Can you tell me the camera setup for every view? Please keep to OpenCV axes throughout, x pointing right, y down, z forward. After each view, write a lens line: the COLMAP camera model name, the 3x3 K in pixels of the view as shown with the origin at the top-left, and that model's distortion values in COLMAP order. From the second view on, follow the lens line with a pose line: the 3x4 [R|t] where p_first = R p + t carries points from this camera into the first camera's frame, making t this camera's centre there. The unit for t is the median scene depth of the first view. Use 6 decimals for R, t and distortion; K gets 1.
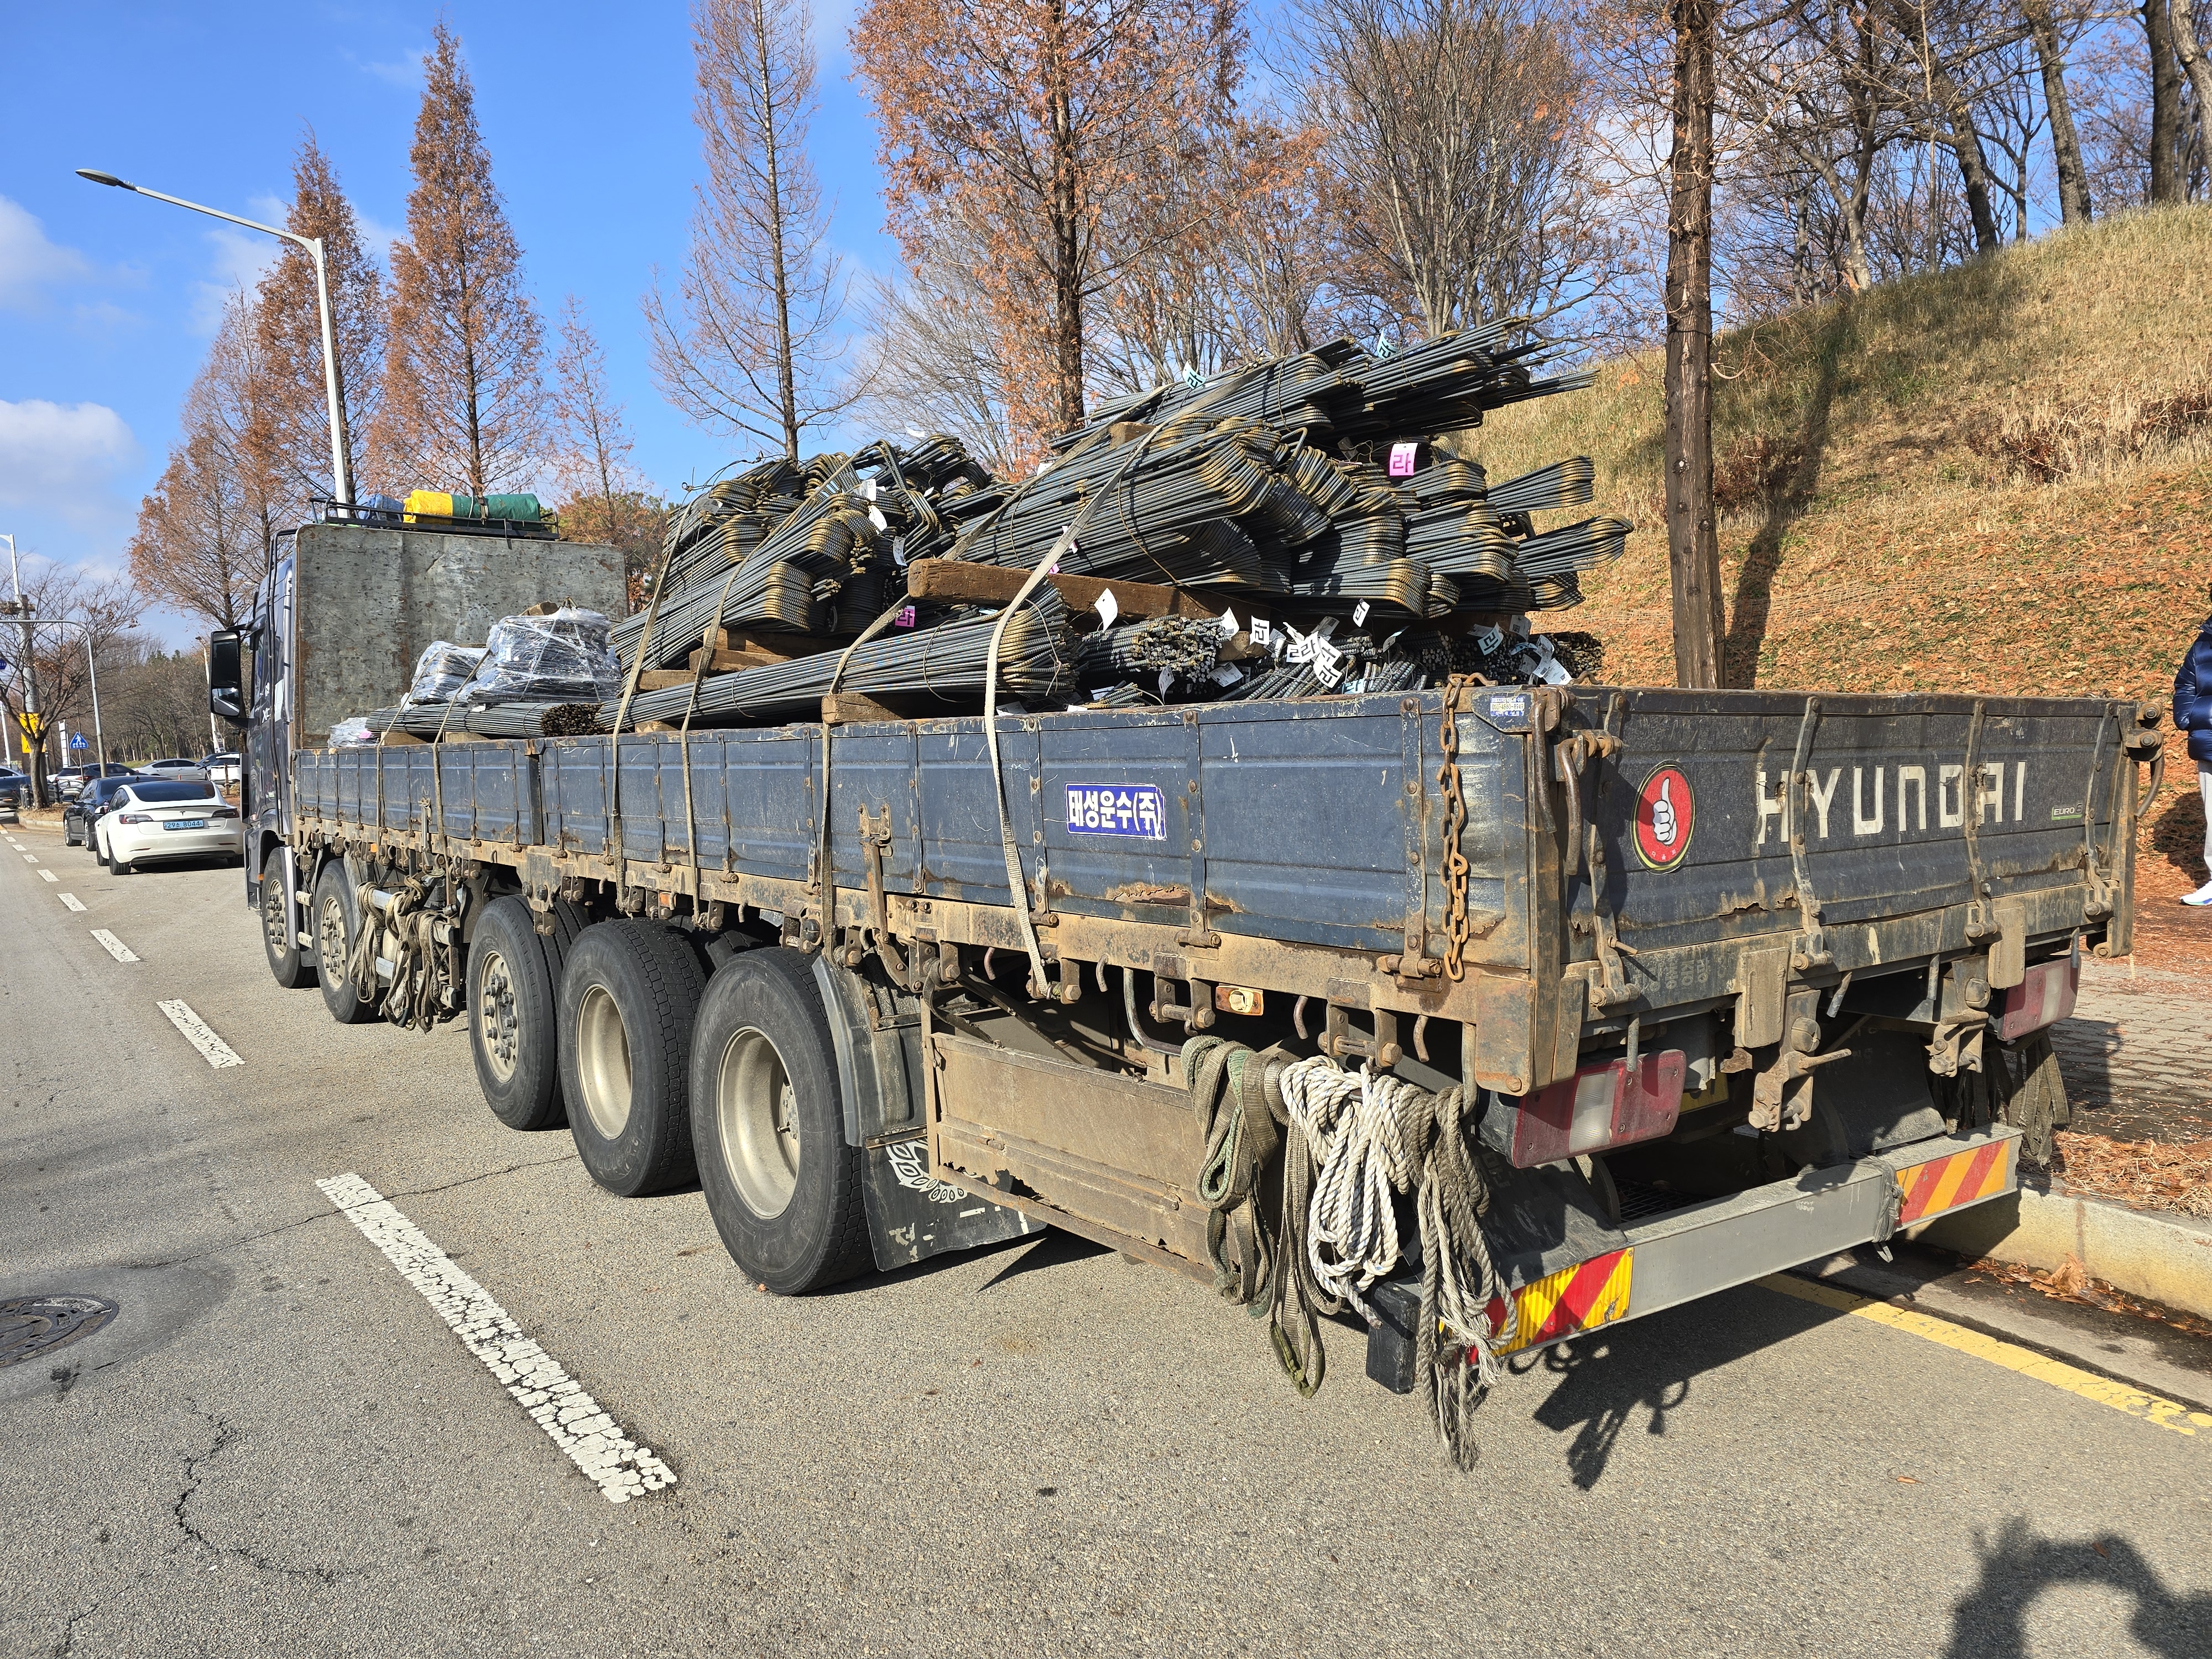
lens RADIAL K [[1462.8, 0, 1080.6], [0, 1462.8, 823.2], [0, 0, 1]] dist [0.062494, -0.070195]
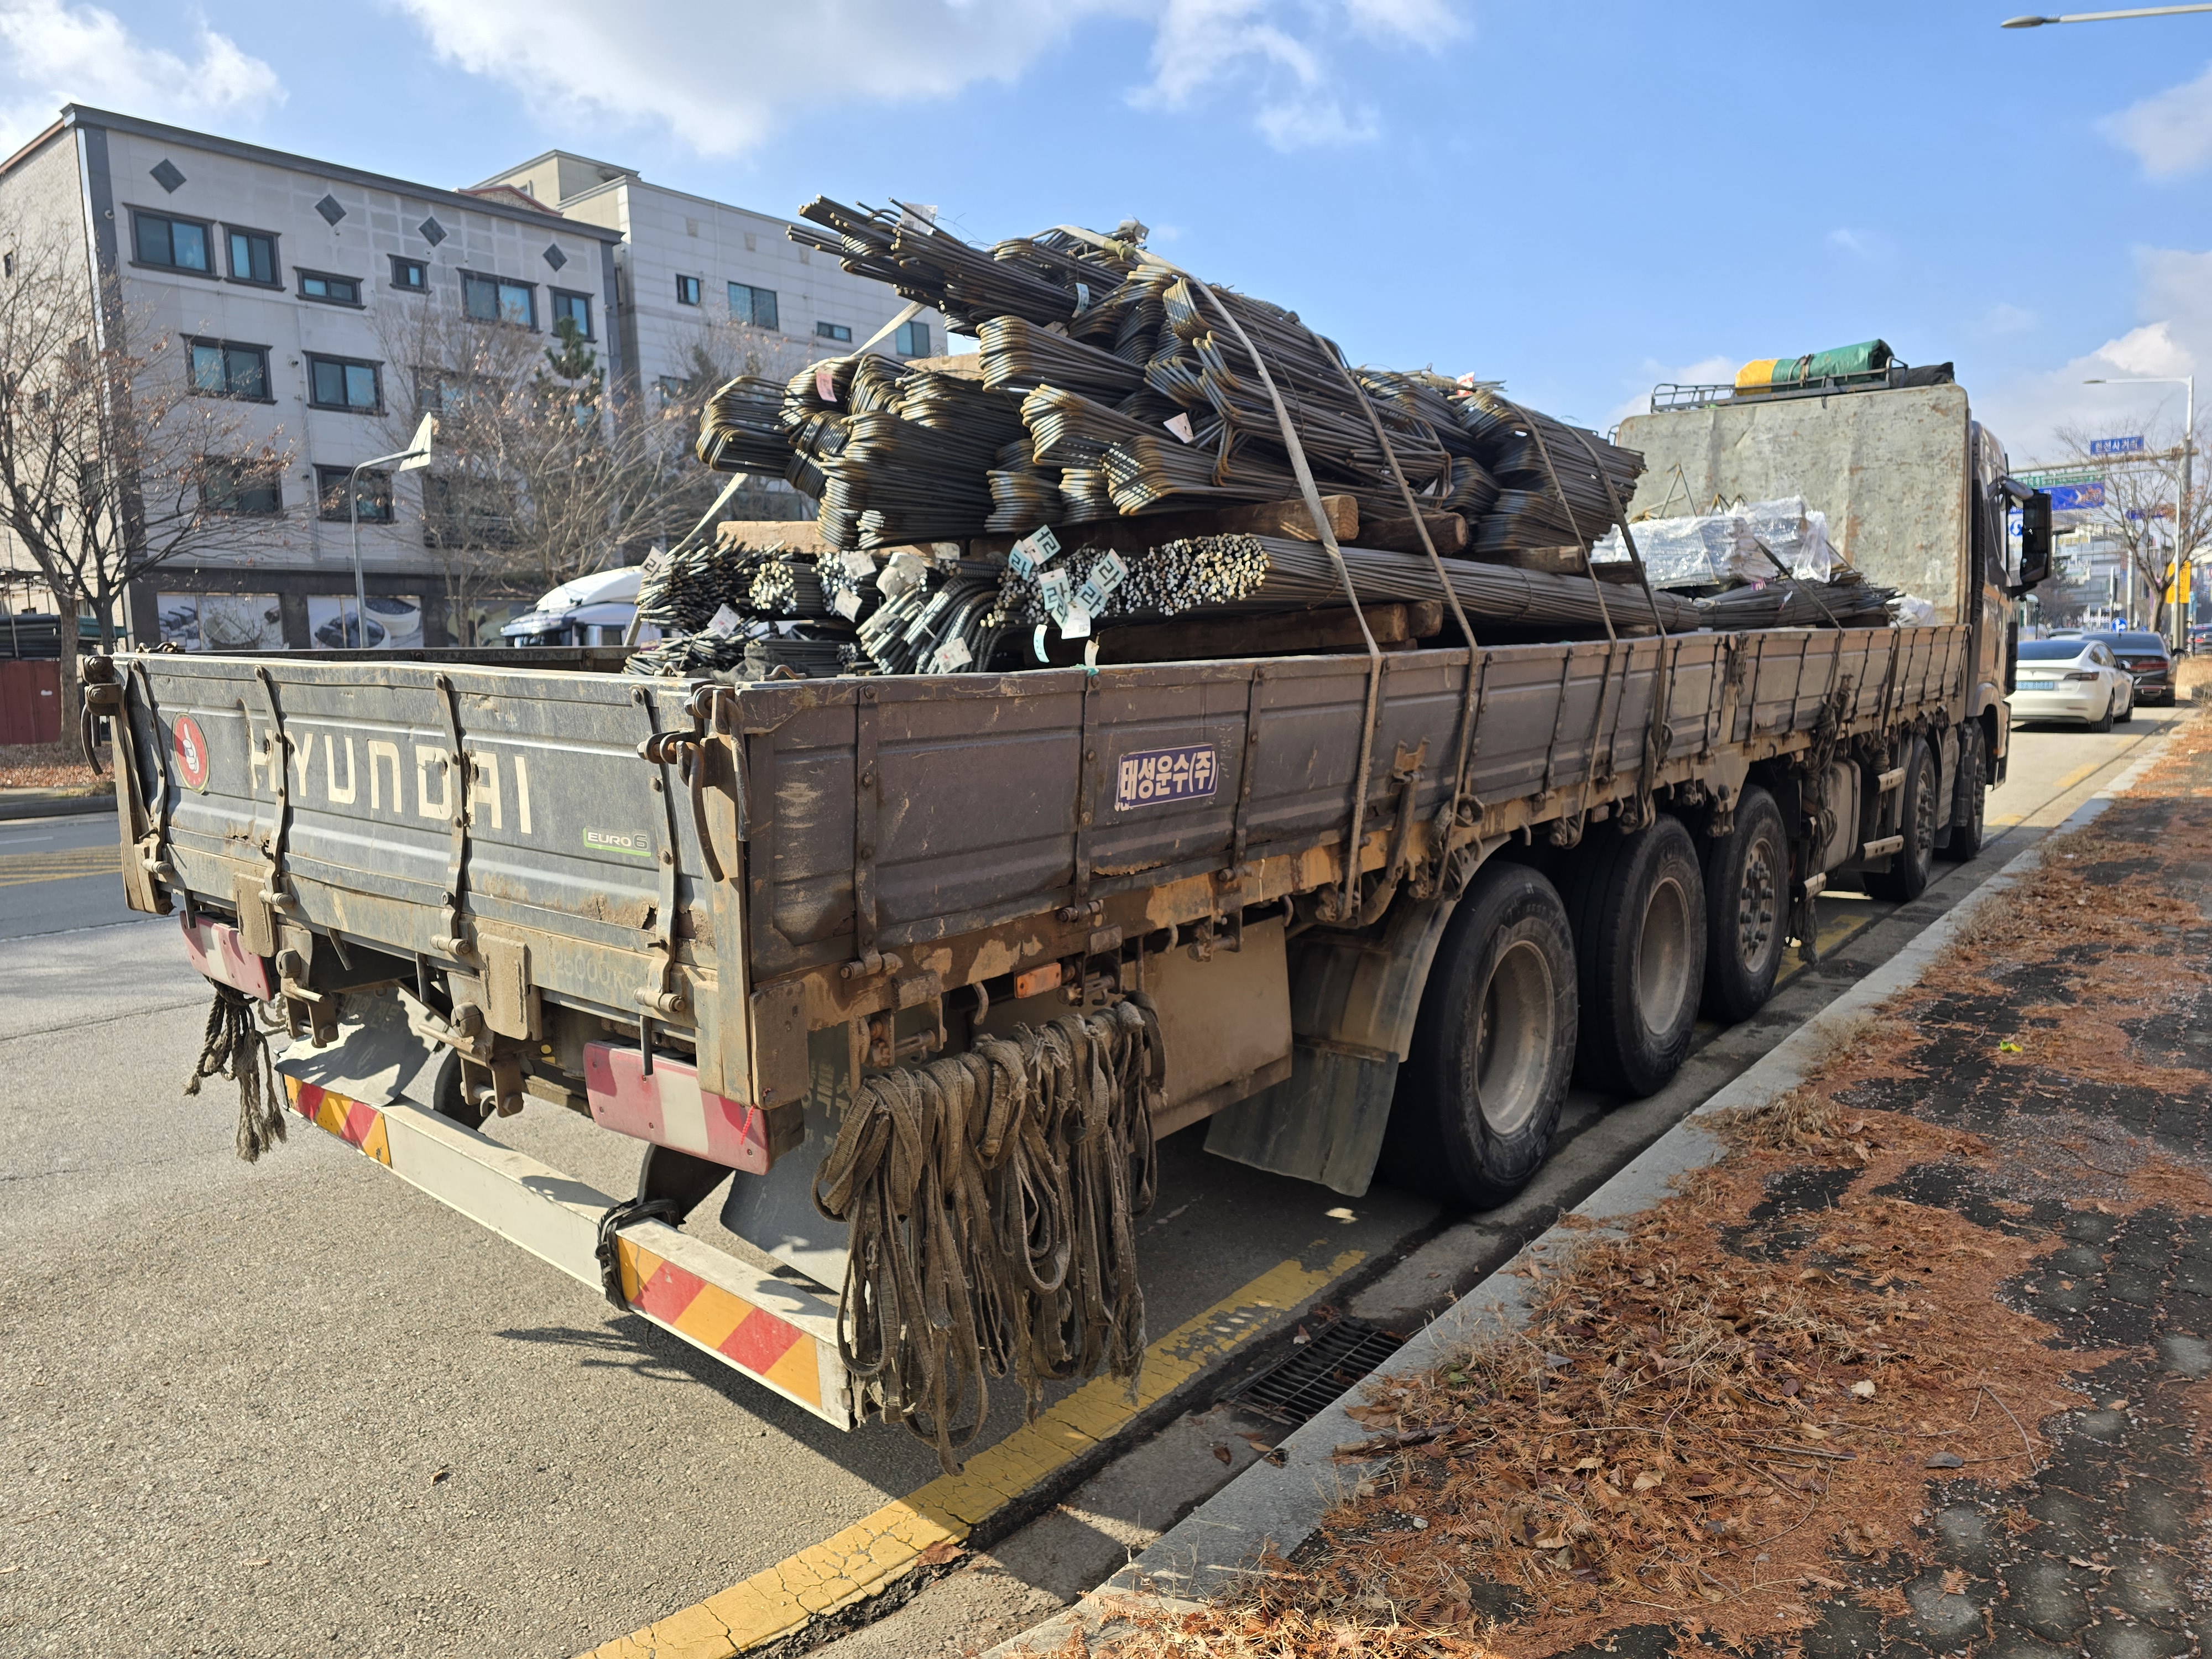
lens RADIAL K [[1462.8, 0, 1080.6], [0, 1462.8, 823.2], [0, 0, 1]] dist [0.062494, -0.070195]
pose [[0.247772, 0.147887, -0.957465, 1.374206], [-0.047776, 0.988944, 0.140385, -0.122271], [0.967640, 0.010961, 0.252098, 1.042265]]
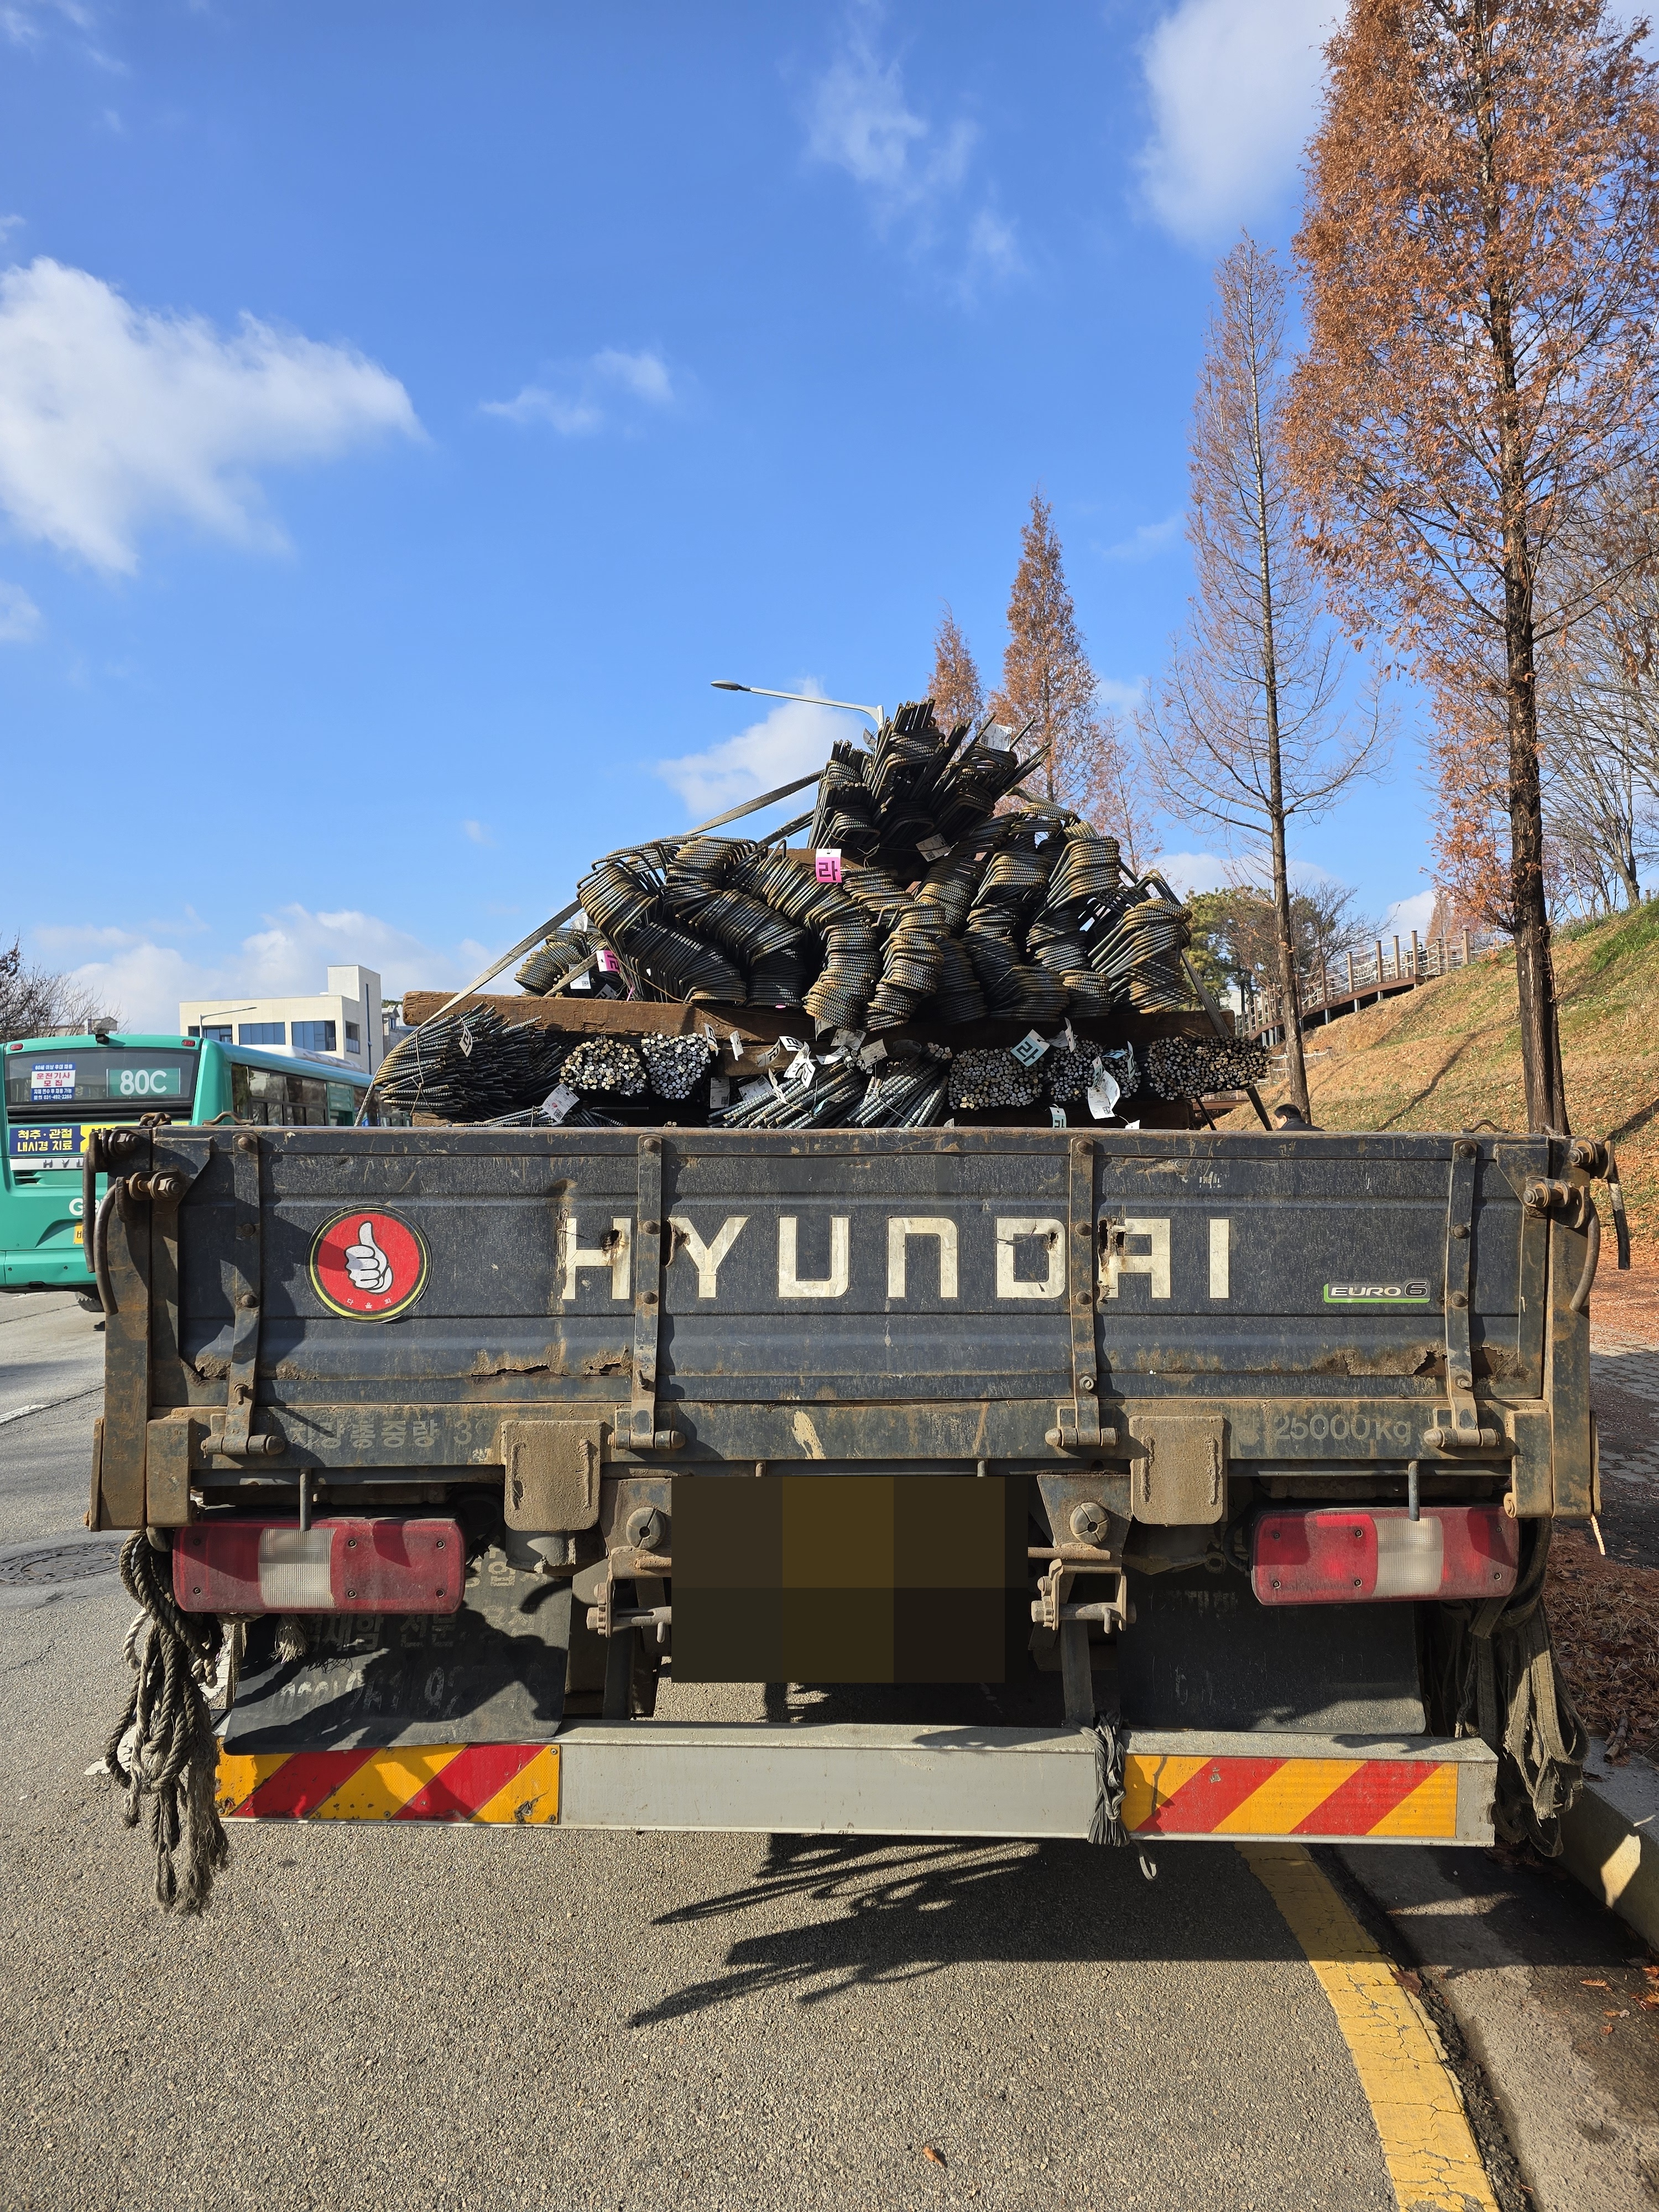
lens RADIAL K [[1444.2, 0, 829.5], [0, 1444.2, 1106.0], [0, 0, 1]] dist [0.083388, -0.071403]
pose [[0.833305, 0.002749, -0.552806, 0.836924], [-0.041456, 0.997483, -0.057530, -0.045682], [0.551256, 0.070857, 0.831322, 0.271400]]
